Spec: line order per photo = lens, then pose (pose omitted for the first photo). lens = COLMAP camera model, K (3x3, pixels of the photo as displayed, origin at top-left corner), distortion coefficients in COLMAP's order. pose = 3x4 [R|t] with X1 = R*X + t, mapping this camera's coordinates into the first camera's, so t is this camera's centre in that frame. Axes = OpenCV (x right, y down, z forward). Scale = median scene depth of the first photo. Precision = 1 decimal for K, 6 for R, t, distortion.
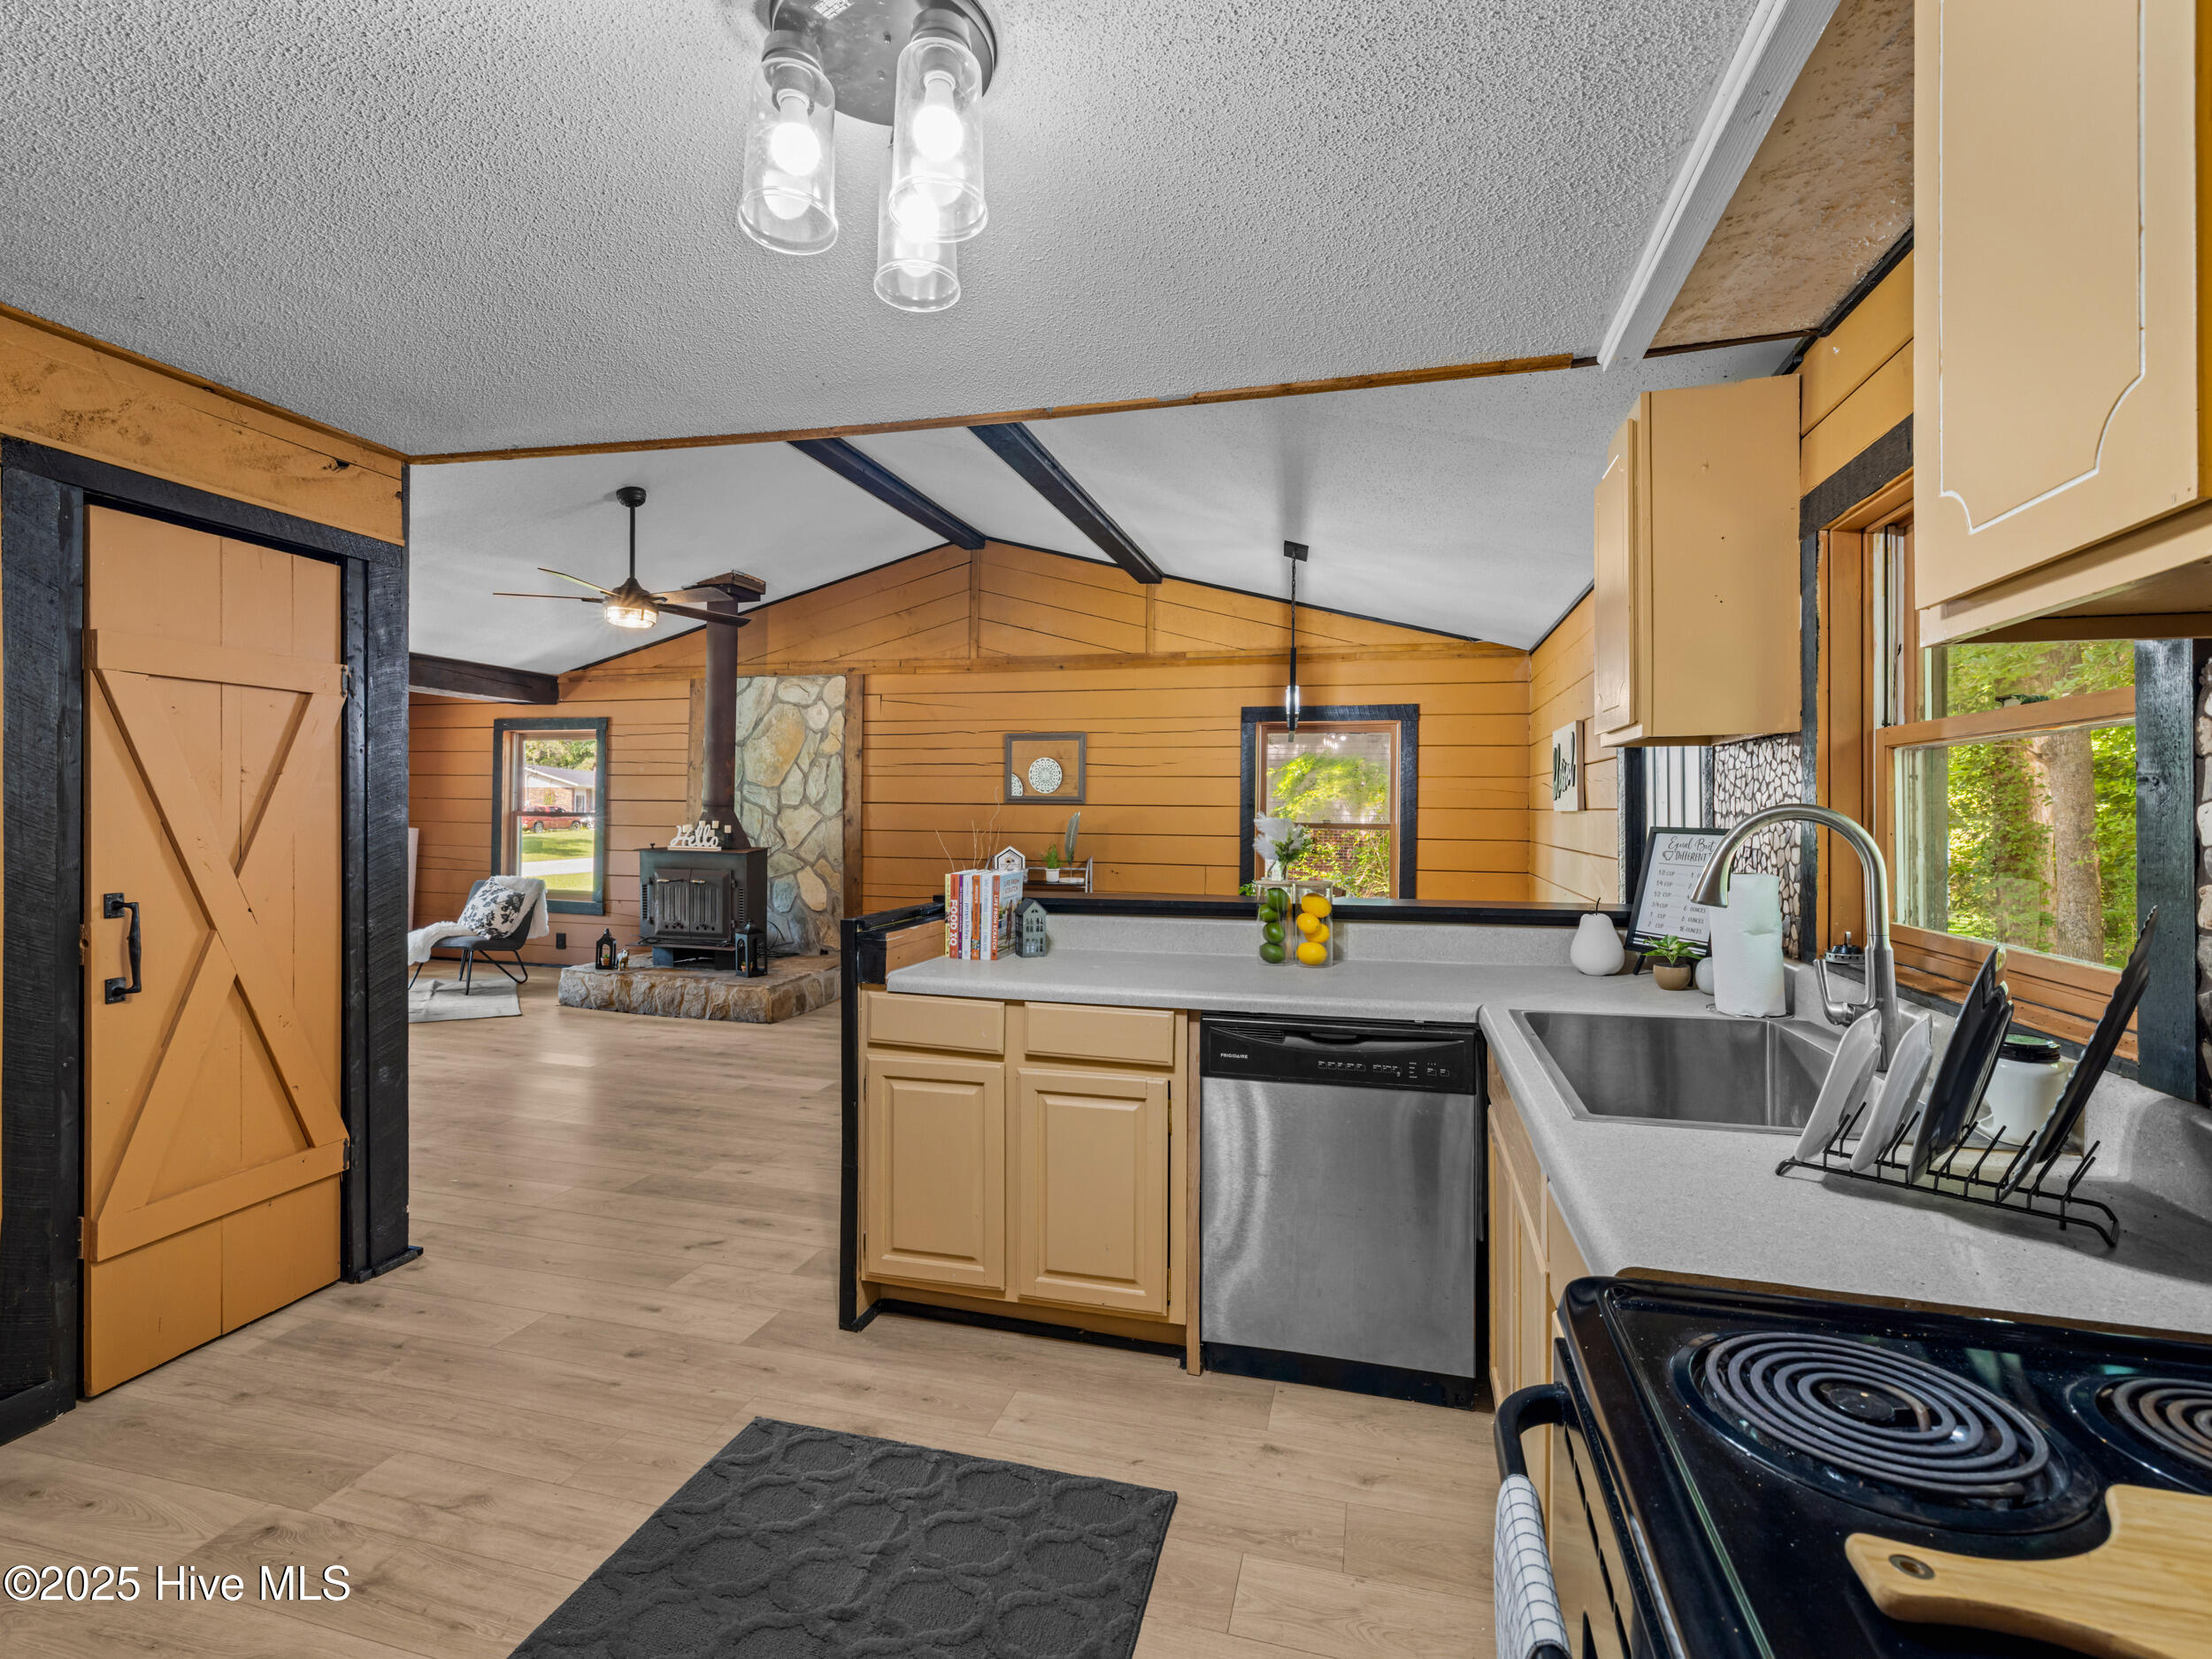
lens RADIAL K [[1041.4, 0, 1096.4], [0, 1041.4, 813.6], [0, 0, 1]] dist [-0.000784, 0.001240]
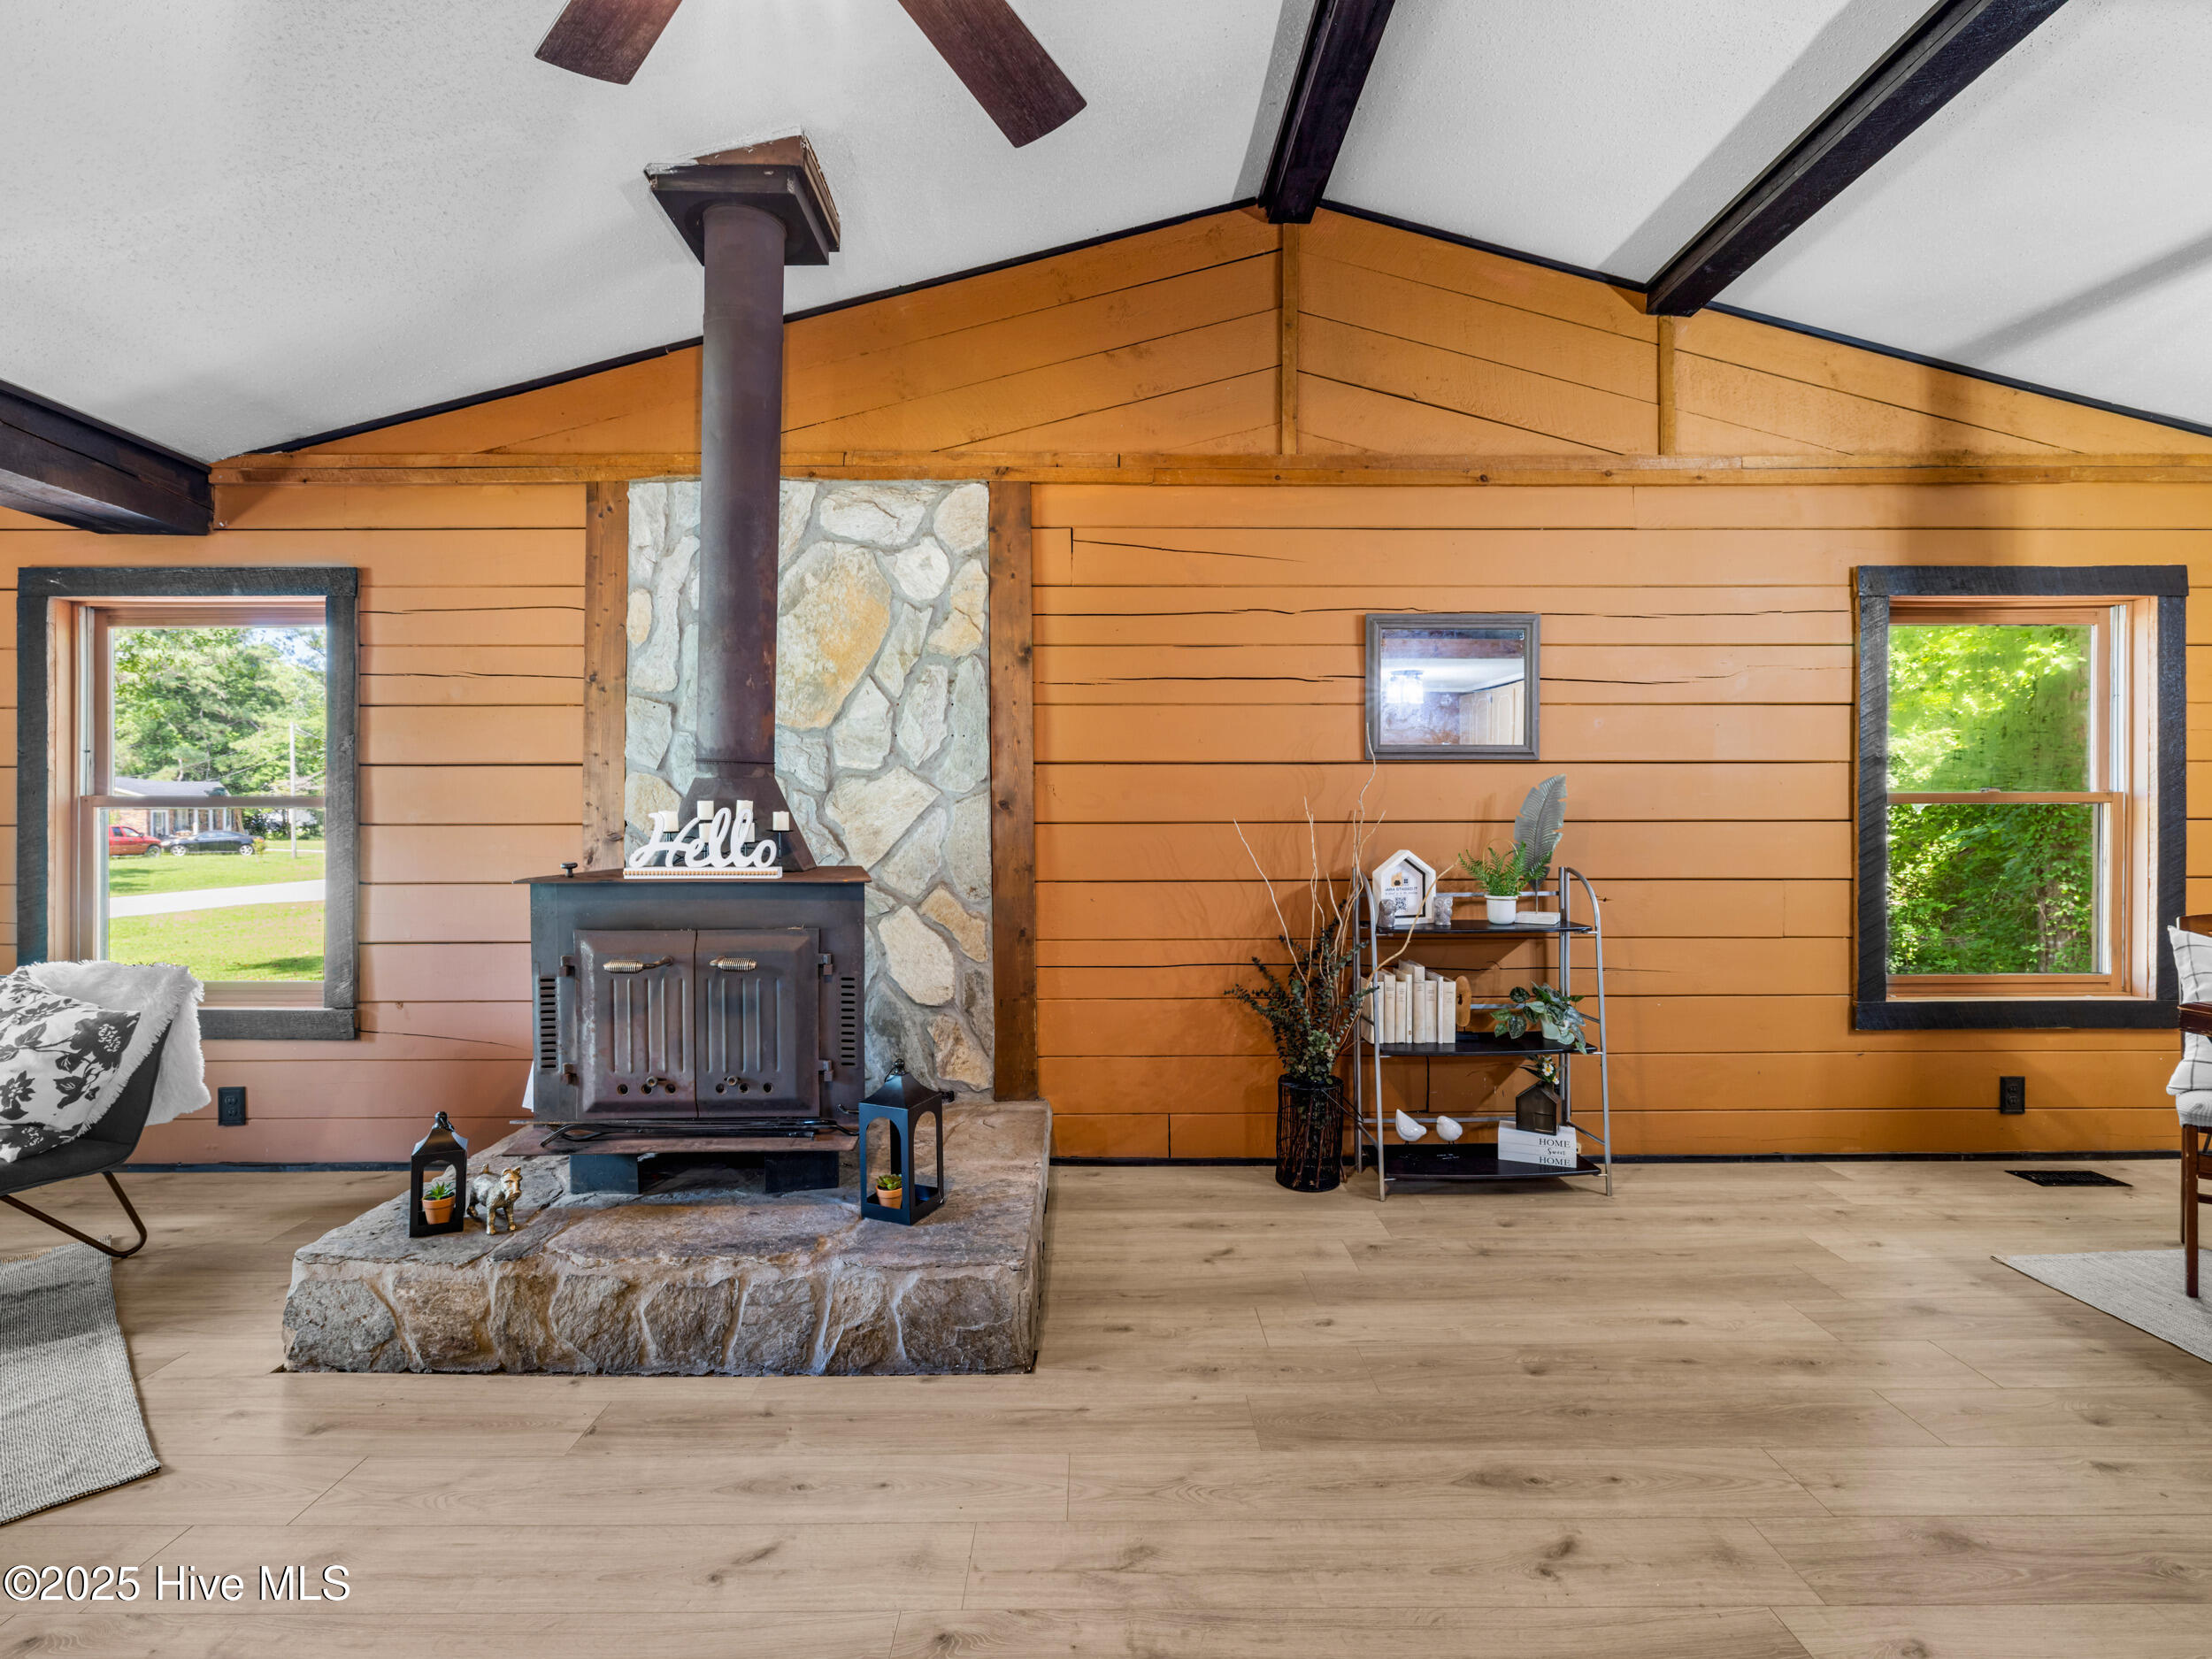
lens RADIAL K [[1041.4, 0, 1102.5], [0, 1041.4, 826.1], [0, 0, 1]] dist [-0.000784, 0.001240]
pose [[0.960465, -0.014687, 0.278013, -0.352623], [0.014232, 0.999892, 0.003654, 0.017114], [-0.278037, 0.000447, 0.960570, 0.605119]]
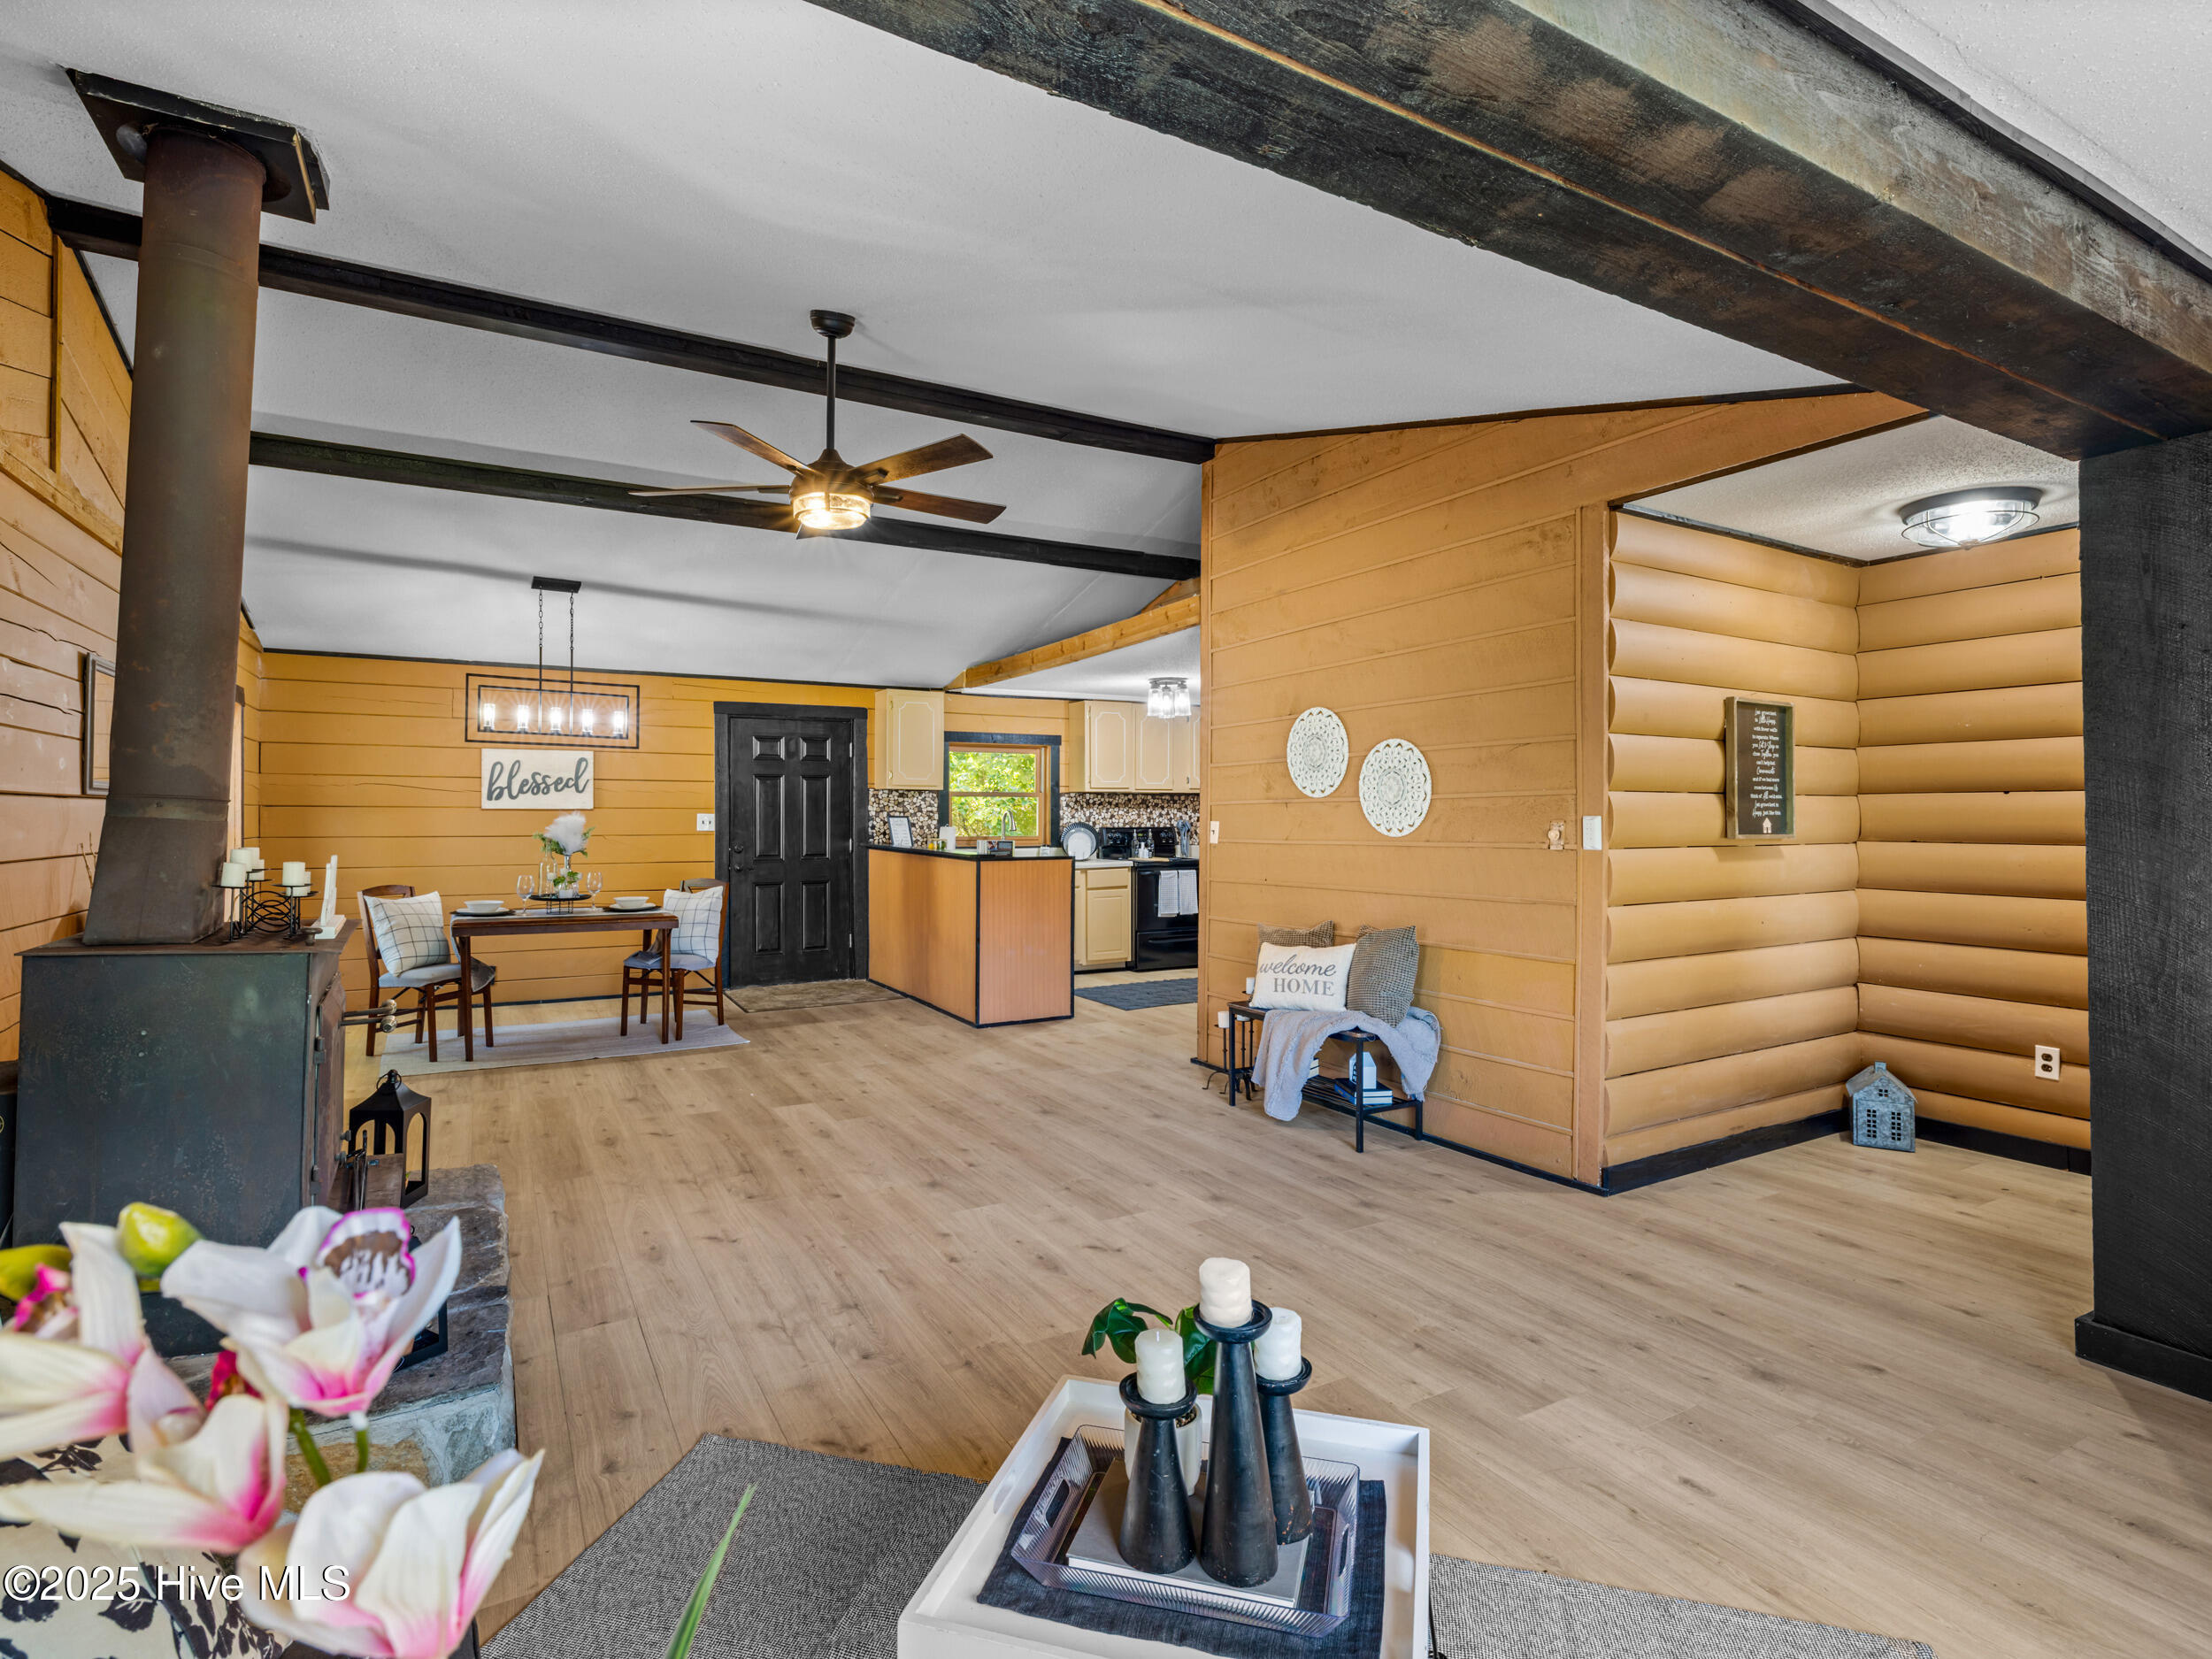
lens RADIAL K [[1093.7, 0, 1096.3], [0, 1093.7, 816.3], [0, 0, 1]] dist [-0.012479, 0.003468]
pose [[-0.704772, -0.011120, 0.709347, -0.821115], [-0.004981, 0.999930, 0.010726, -0.008456], [-0.709416, 0.004026, -0.704778, 1.073639]]
